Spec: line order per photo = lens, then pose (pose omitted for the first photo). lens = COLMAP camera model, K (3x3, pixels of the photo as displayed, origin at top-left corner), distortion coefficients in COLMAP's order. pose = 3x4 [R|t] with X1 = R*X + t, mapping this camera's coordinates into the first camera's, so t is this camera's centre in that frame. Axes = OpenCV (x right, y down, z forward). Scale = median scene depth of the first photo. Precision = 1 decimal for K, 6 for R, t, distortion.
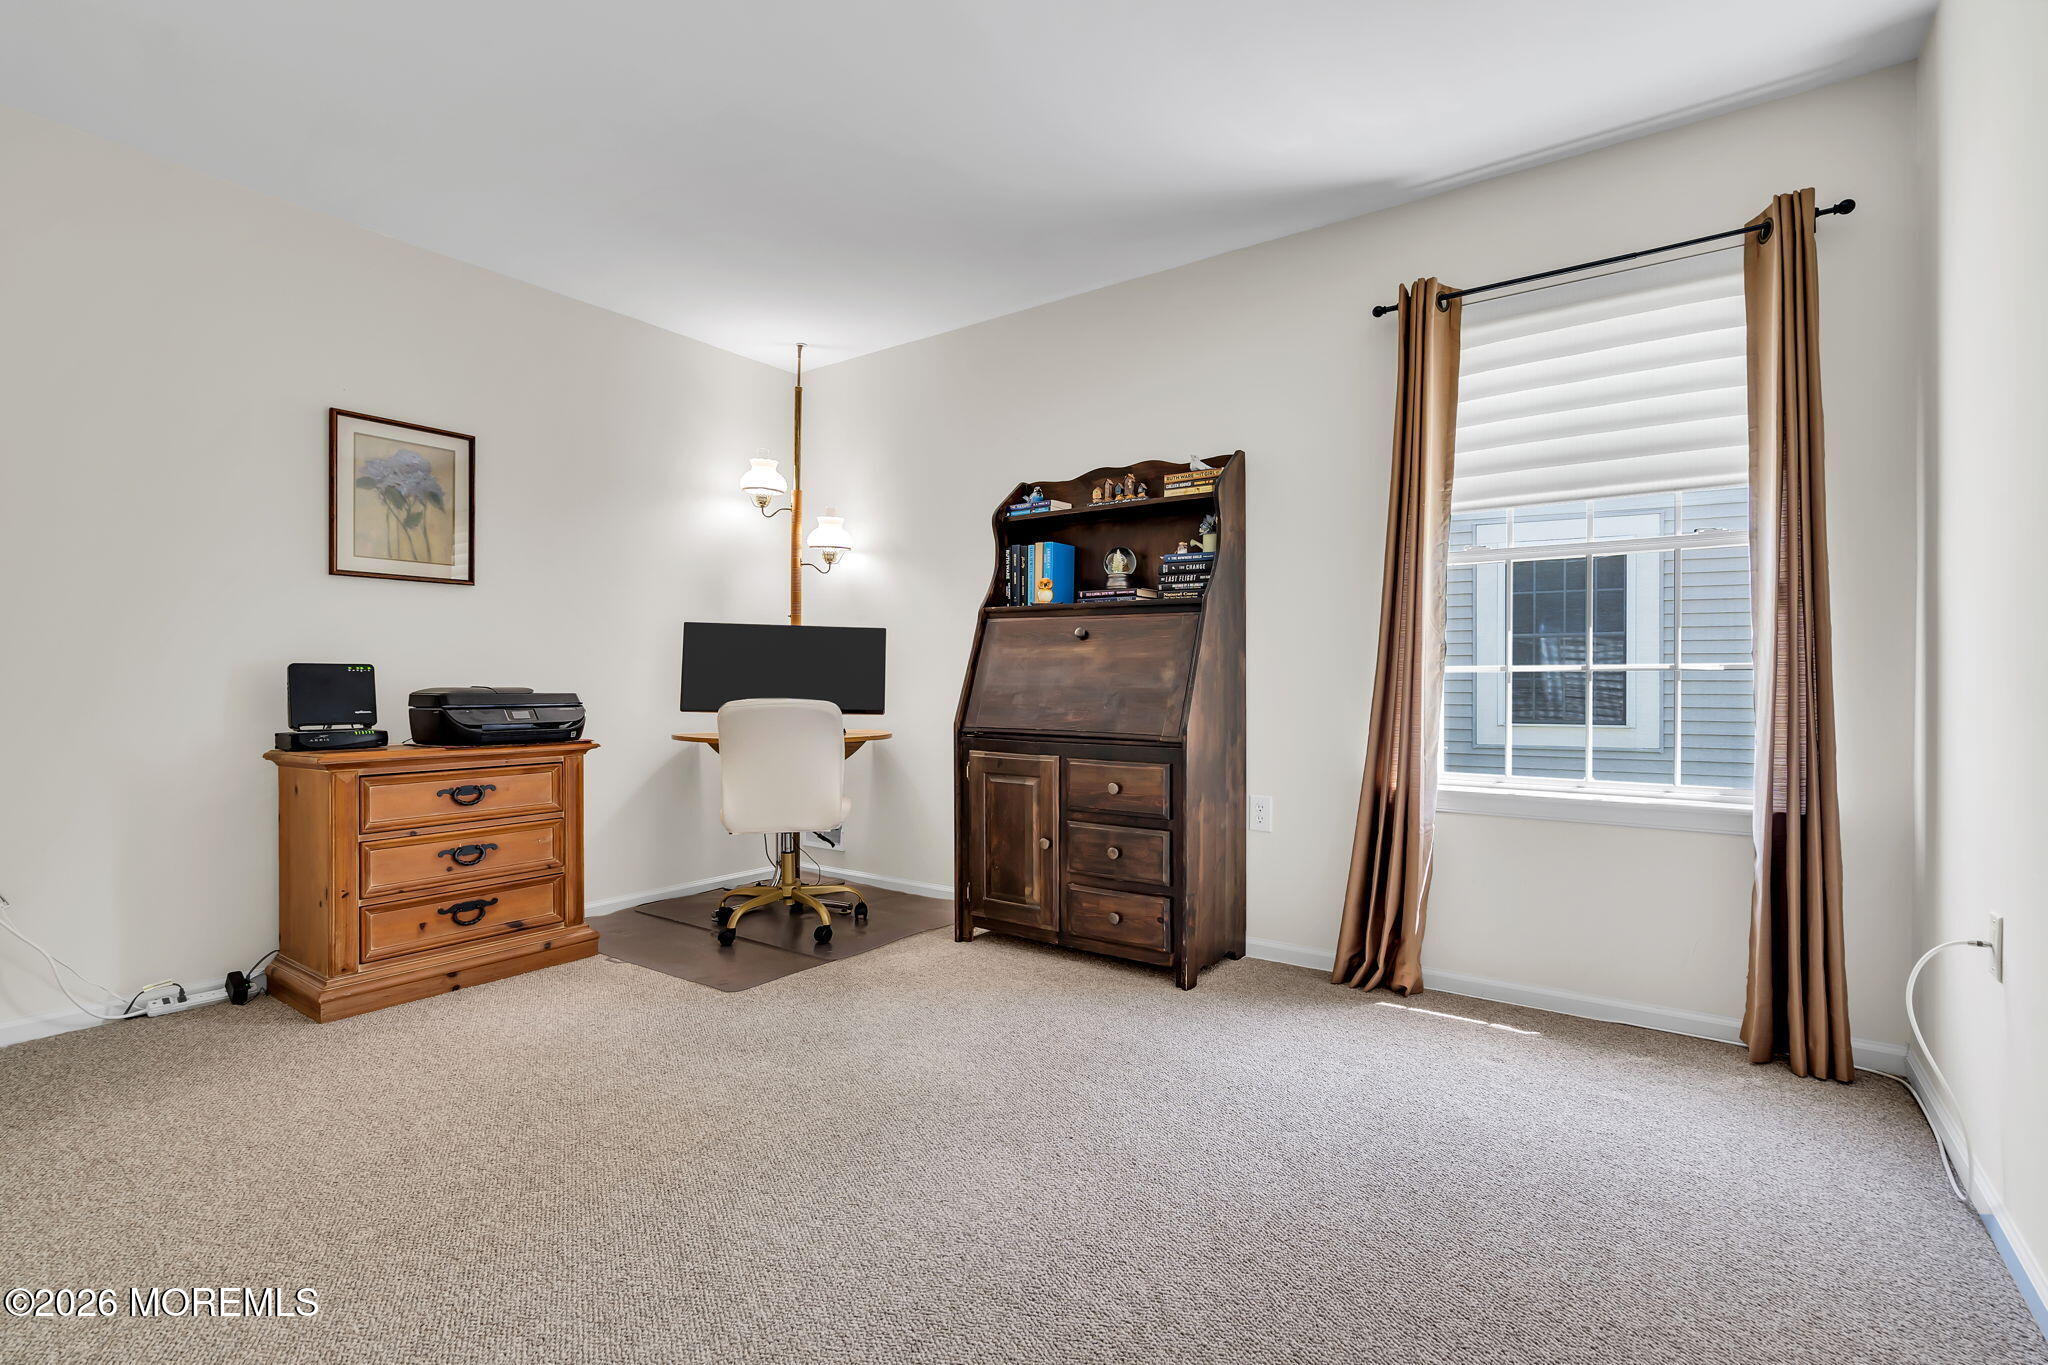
lens RADIAL K [[931.8, 0, 1022.7], [0, 931.8, 678.4], [0, 0, 1]] dist [-0.003315, 0.001735]
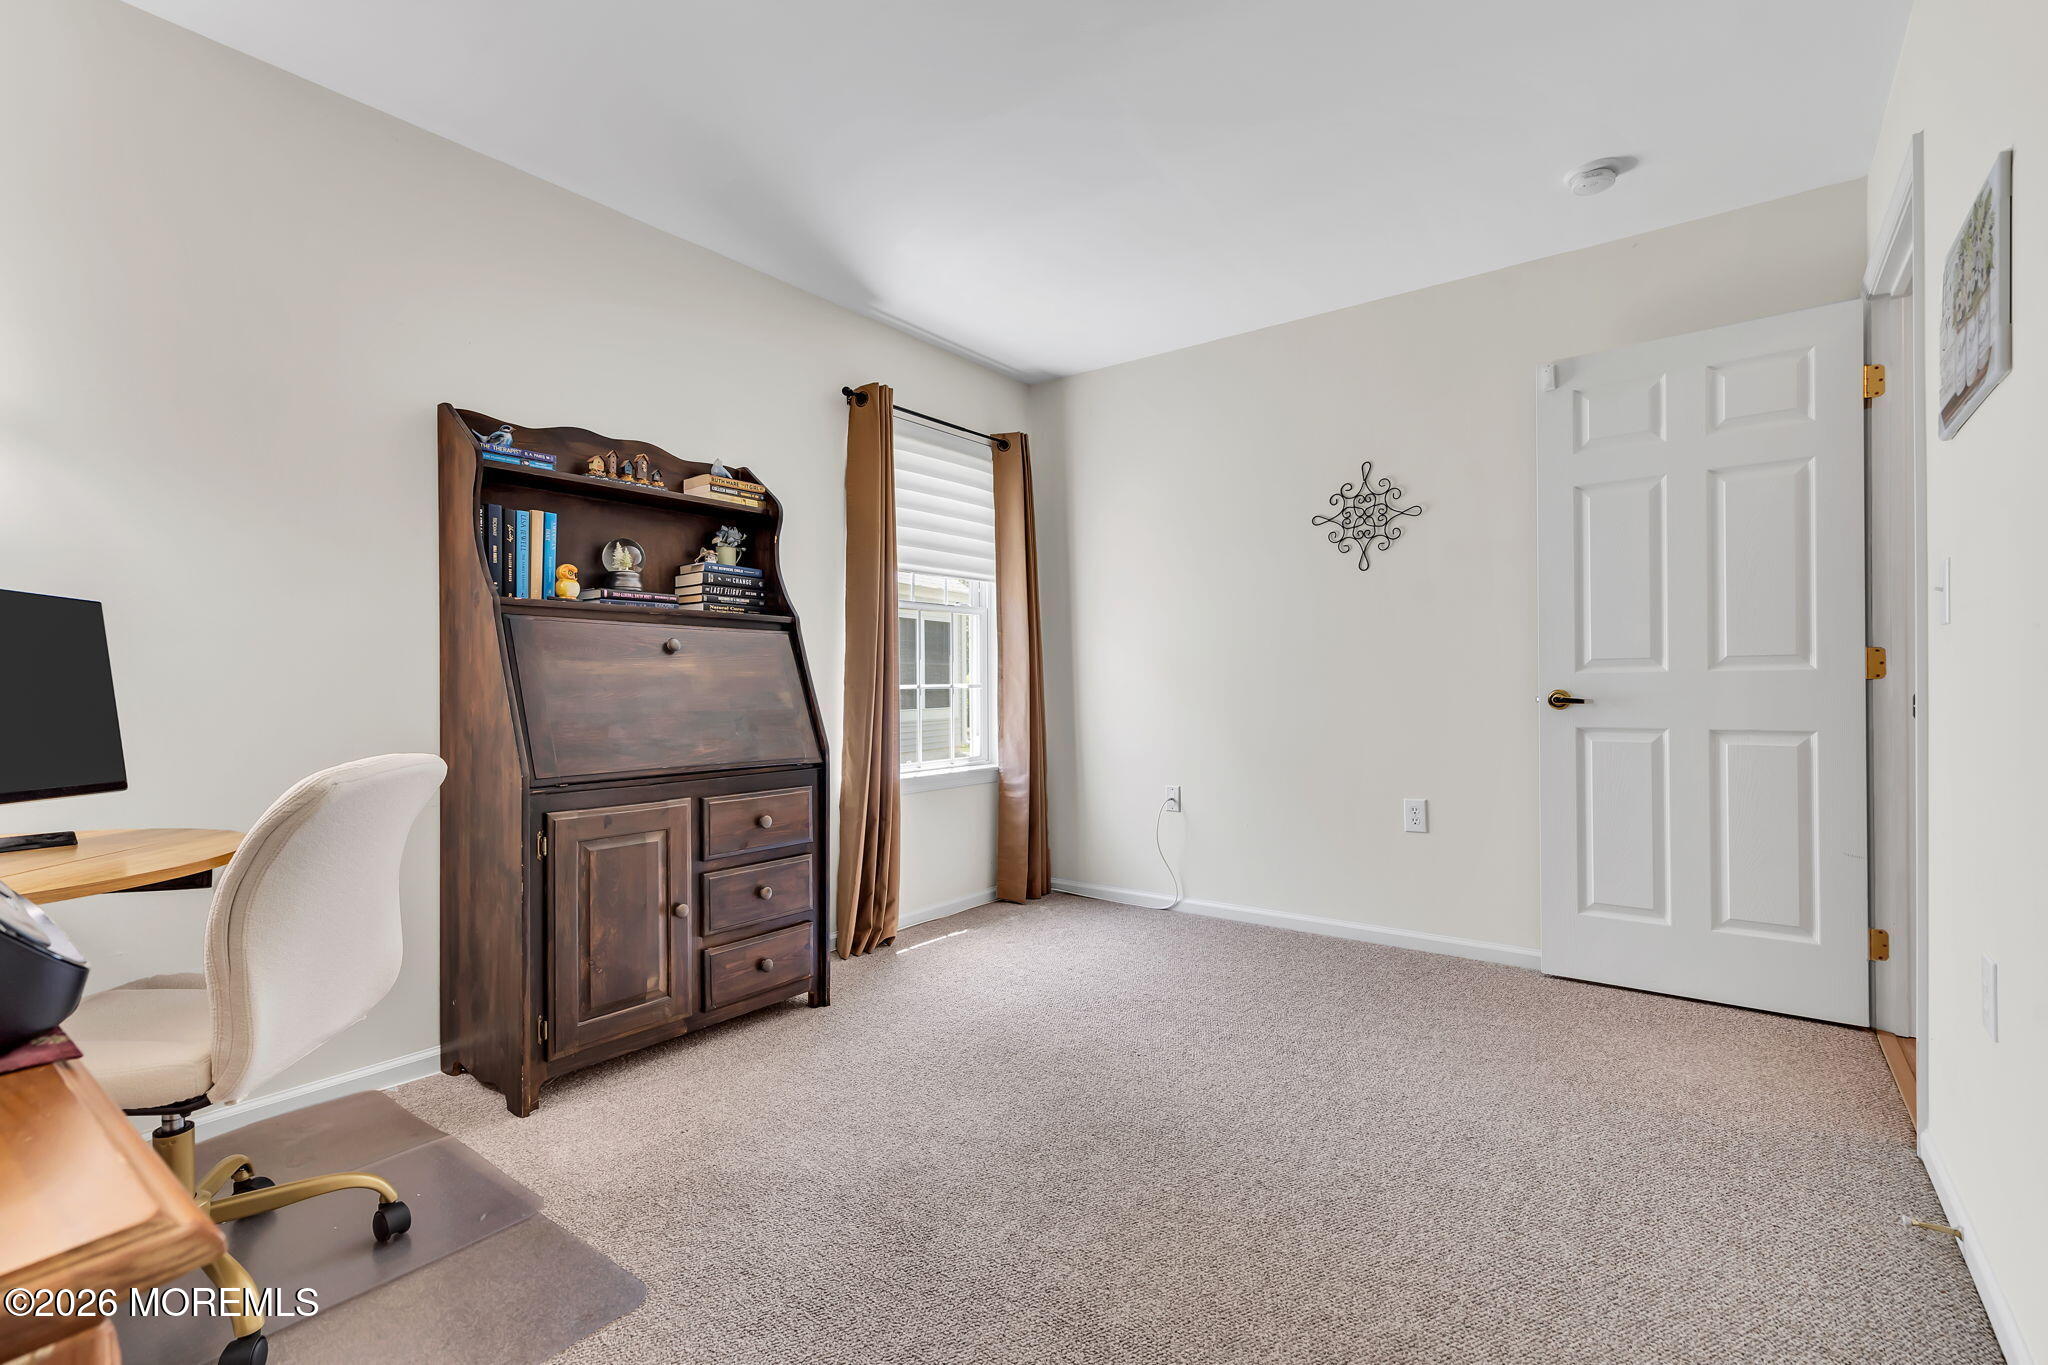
lens RADIAL K [[931.8, 0, 1022.8], [0, 931.8, 679.6], [0, 0, 1]] dist [-0.003315, 0.001735]
pose [[0.026953, 0.003180, 0.999632, -0.756947], [0.006822, 0.999971, -0.003365, -0.014242], [-0.999613, 0.006910, 0.026931, 0.686182]]
